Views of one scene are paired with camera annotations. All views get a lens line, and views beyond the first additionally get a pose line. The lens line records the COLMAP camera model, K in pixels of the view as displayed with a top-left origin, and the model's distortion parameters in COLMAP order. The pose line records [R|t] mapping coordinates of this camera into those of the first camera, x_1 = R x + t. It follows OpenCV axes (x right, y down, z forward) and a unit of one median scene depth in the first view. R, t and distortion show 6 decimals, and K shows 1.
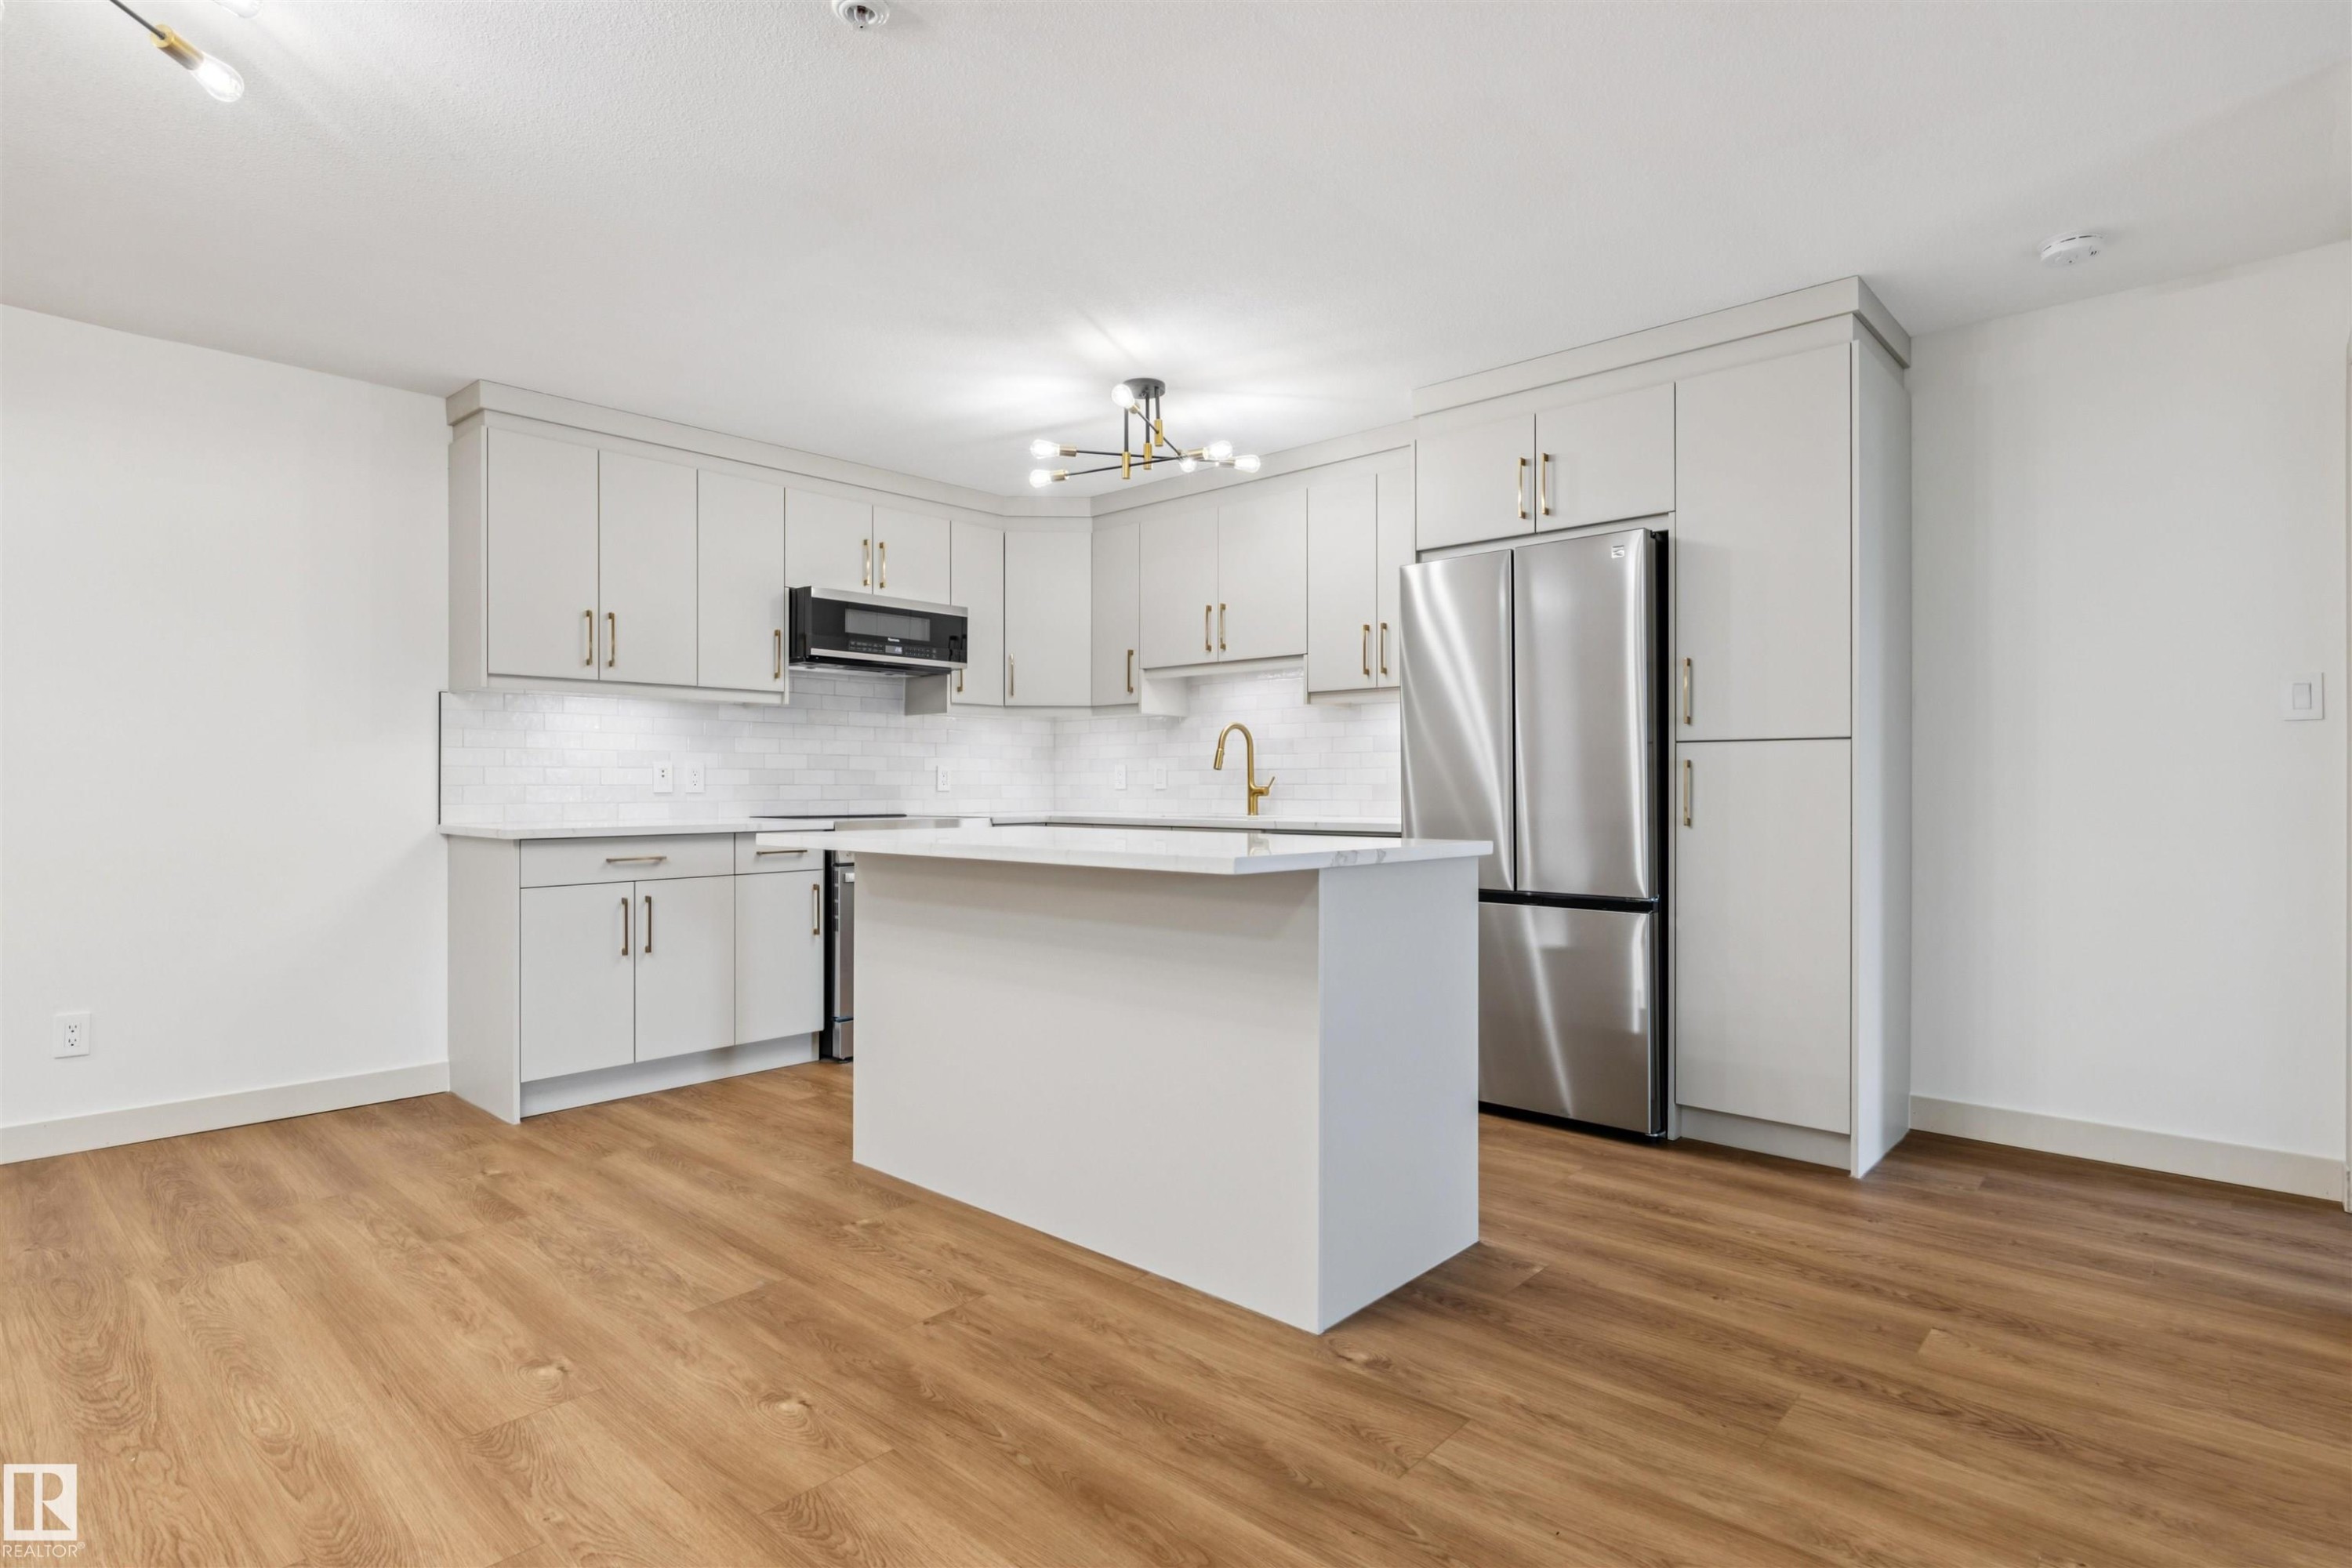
lens RADIAL K [[1197.3, 0, 1177.0], [0, 1197.3, 788.6], [0, 0, 1]] dist [-0.001535, 0.001176]
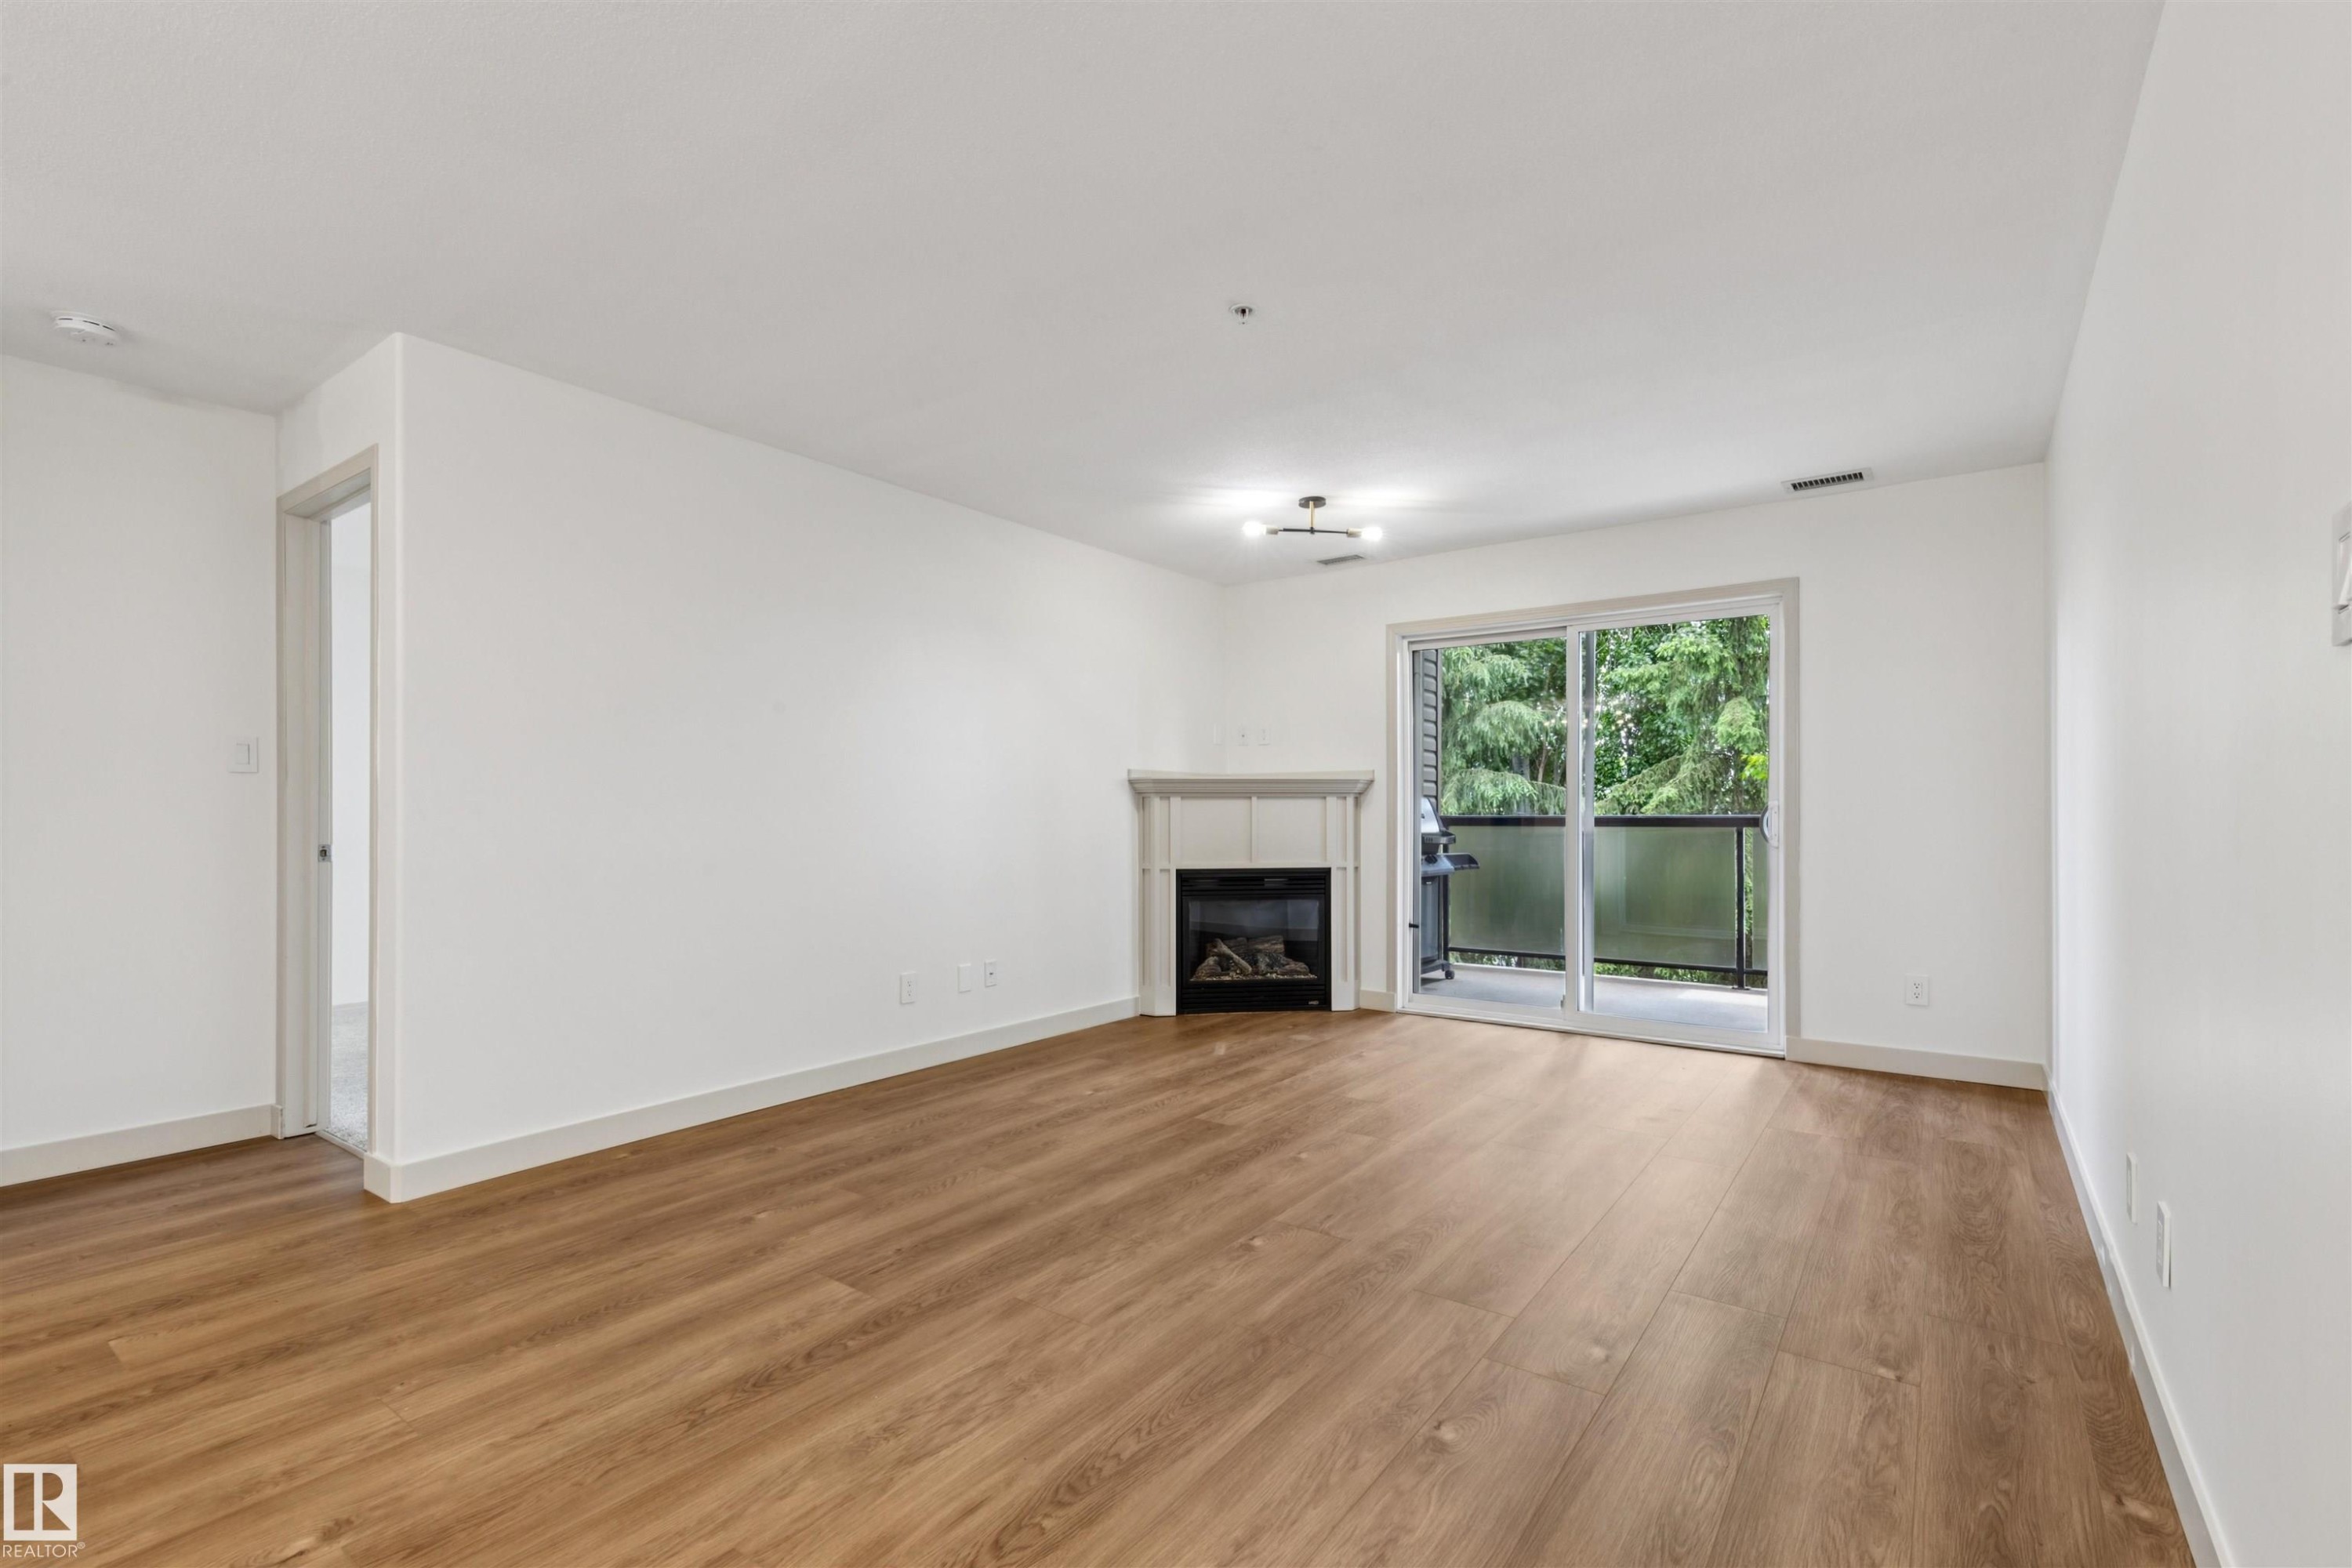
lens RADIAL K [[1054.0, 0, 1182.5], [0, 1054.0, 805.9], [0, 0, 1]] dist [0.000359, -0.000387]
pose [[-0.122323, 0.009613, 0.992444, -0.275506], [0.003596, 0.999951, -0.009243, -0.006324], [-0.992484, 0.002438, -0.122352, 0.114166]]
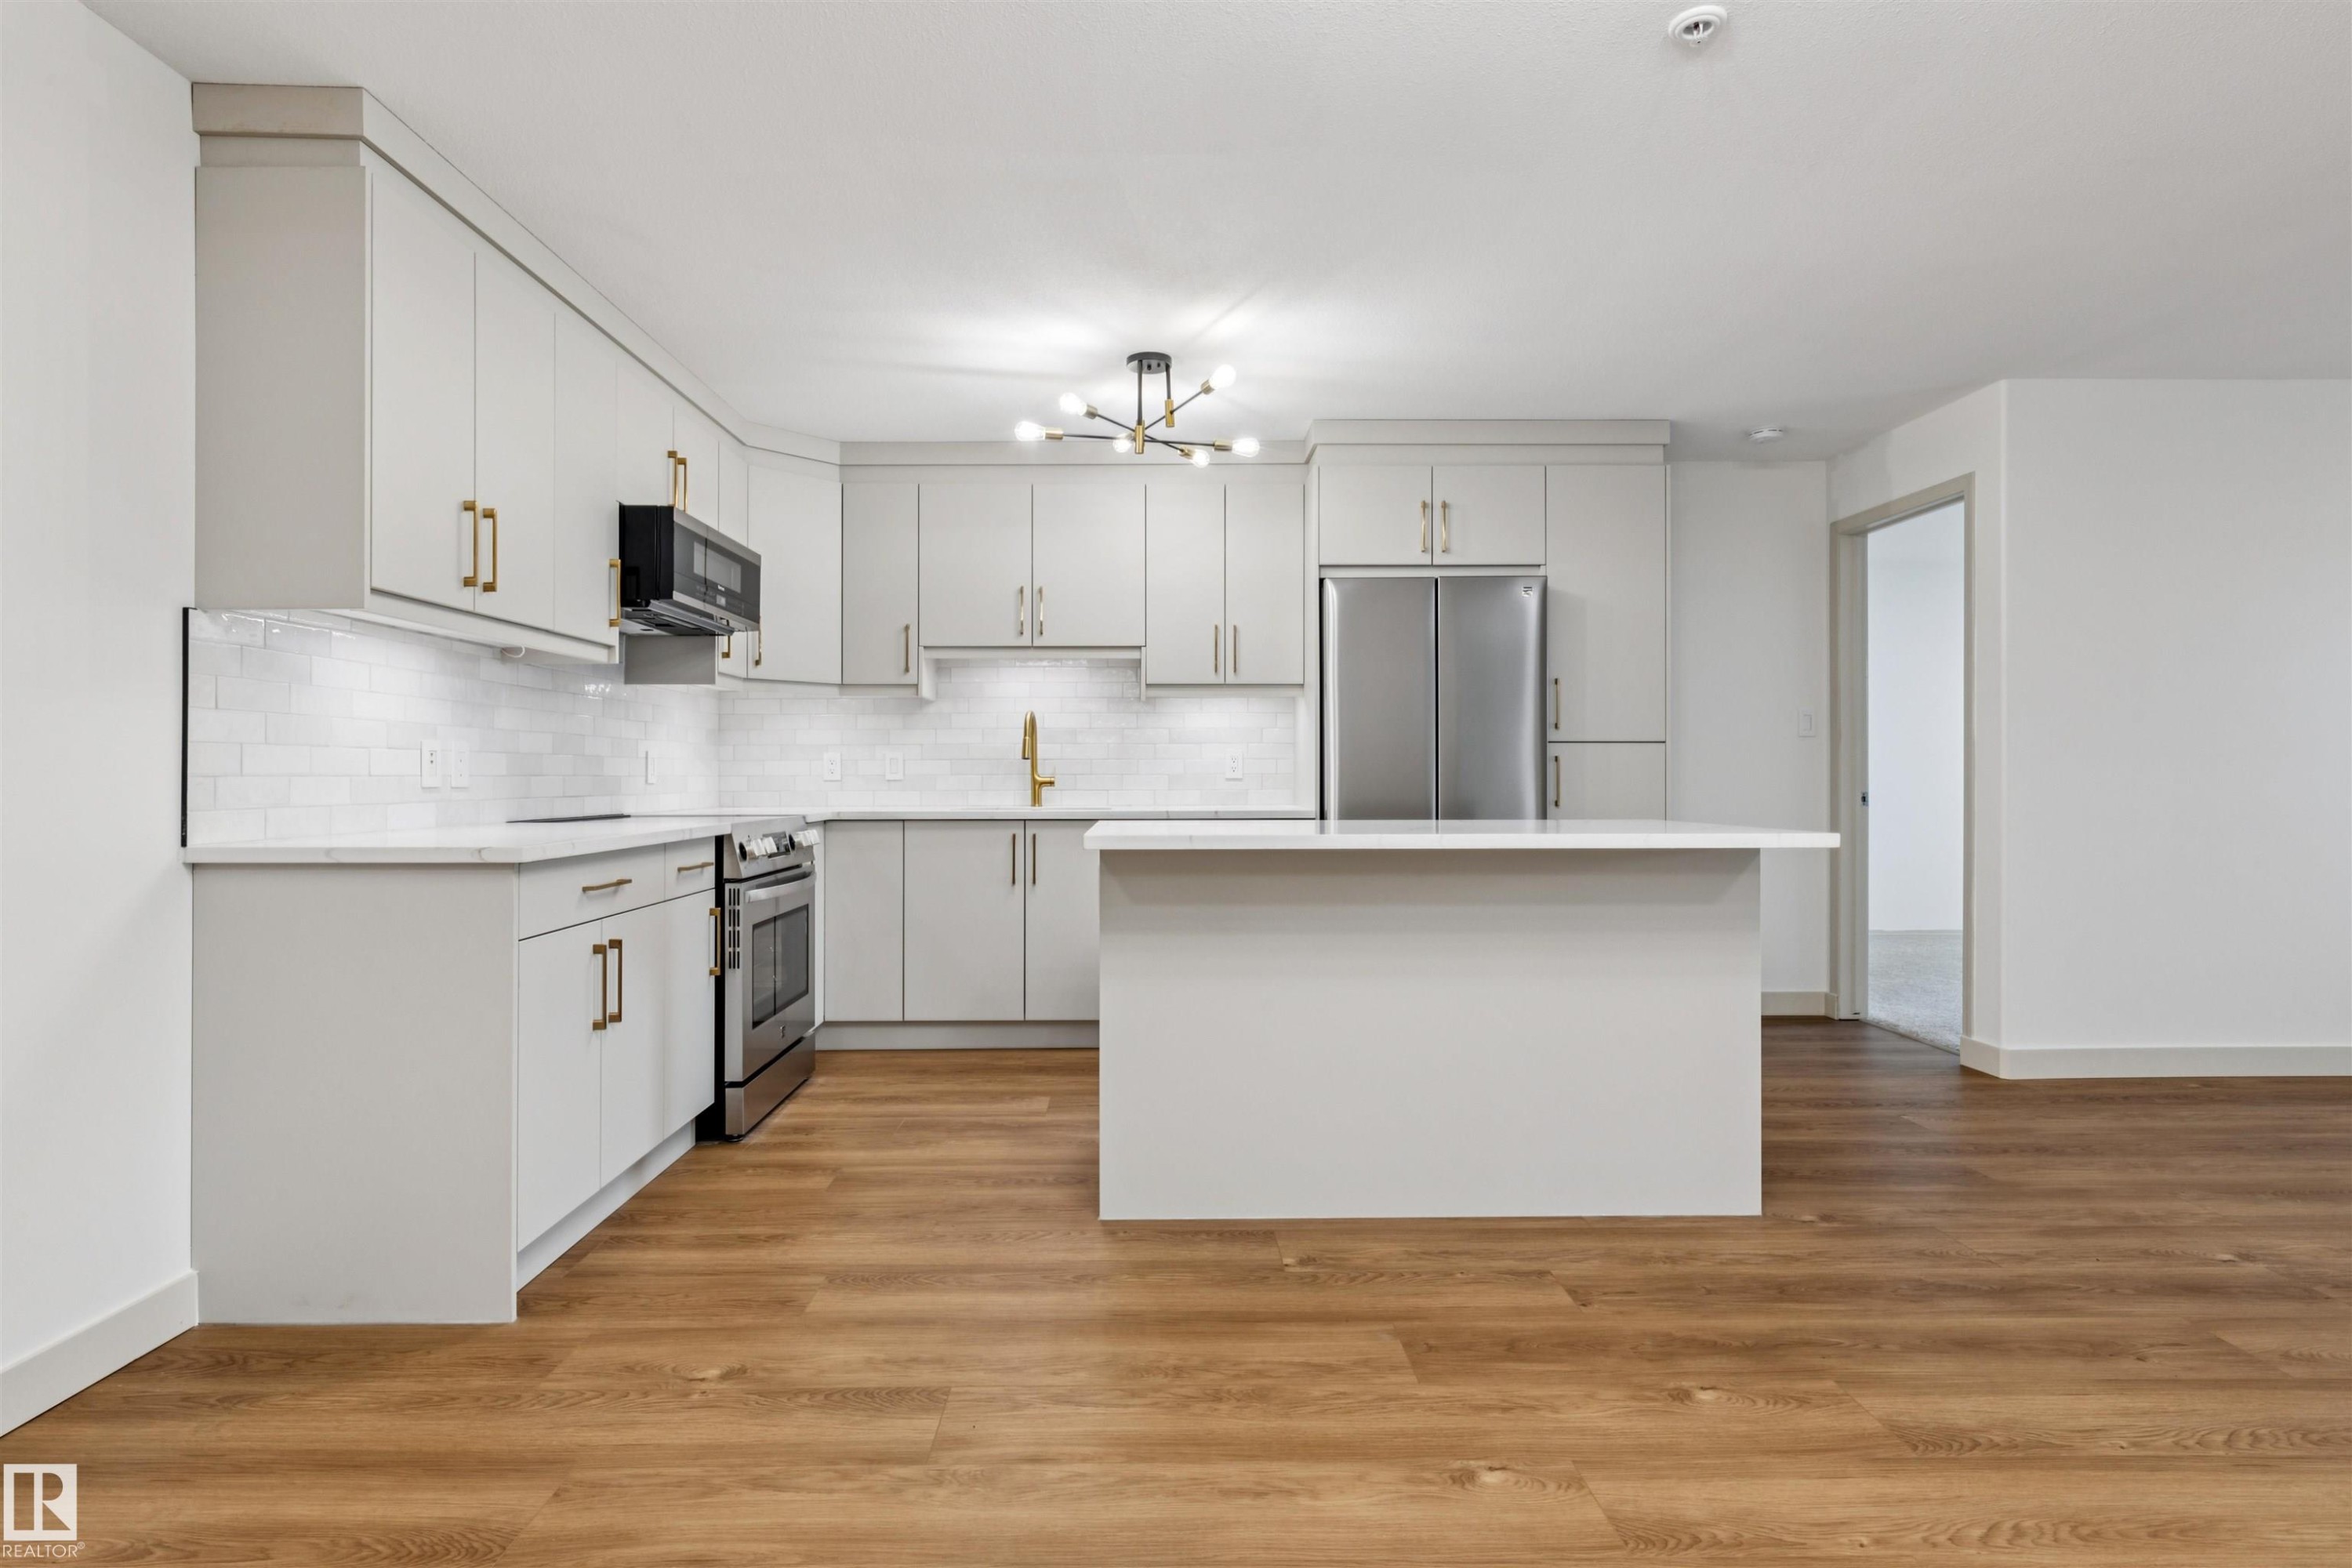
lens RADIAL K [[1197.3, 0, 1160.9], [0, 1197.3, 772.0], [0, 0, 1]] dist [-0.001535, 0.001176]
pose [[0.729497, 0.001601, 0.683982, -0.789119], [0.002410, 0.999985, -0.004911, -0.000994], [-0.683980, 0.005232, 0.729482, 0.340004]]
